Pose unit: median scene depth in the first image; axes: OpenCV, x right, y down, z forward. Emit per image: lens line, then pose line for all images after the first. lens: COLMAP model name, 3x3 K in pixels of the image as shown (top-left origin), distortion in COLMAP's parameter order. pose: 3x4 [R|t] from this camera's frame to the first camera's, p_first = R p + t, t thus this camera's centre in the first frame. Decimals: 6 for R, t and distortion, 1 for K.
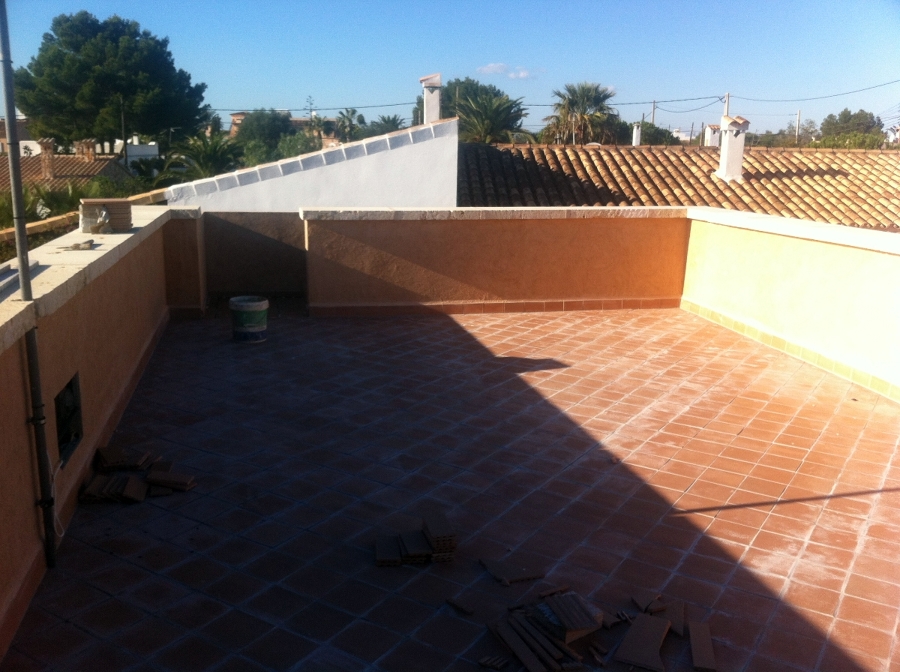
lens RADIAL K [[827.9, 0, 433.3], [0, 827.9, 335.4], [0, 0, 1]] dist [0.048669, -0.169575]
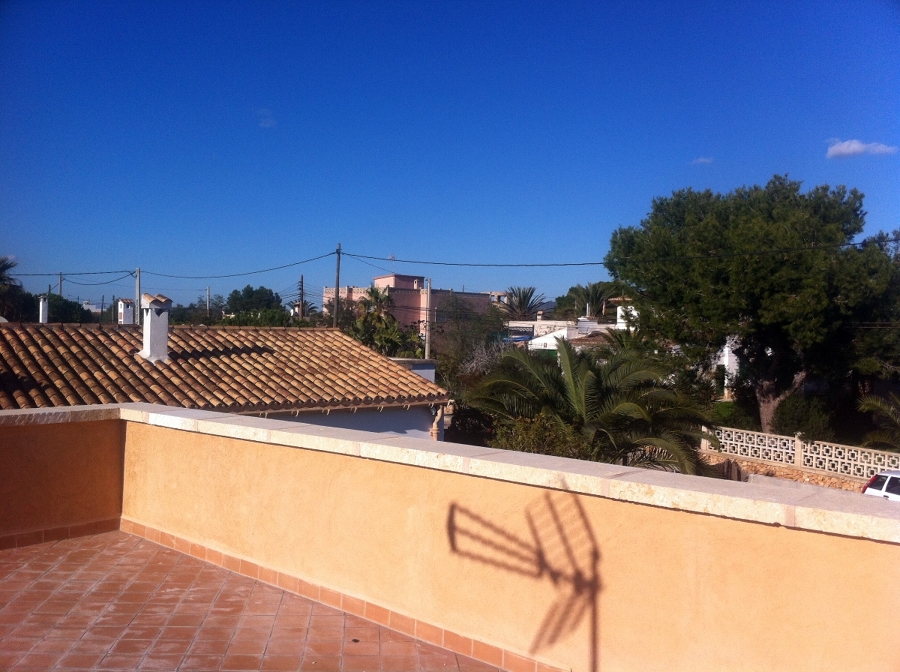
lens RADIAL K [[827.9, 0, 433.3], [0, 827.9, 335.4], [0, 0, 1]] dist [0.048669, -0.169575]
pose [[0.782065, -0.013232, 0.623057, 0.021192], [0.138504, 0.978461, -0.153071, -0.029852], [-0.607611, 0.206007, 0.767053, 0.093460]]
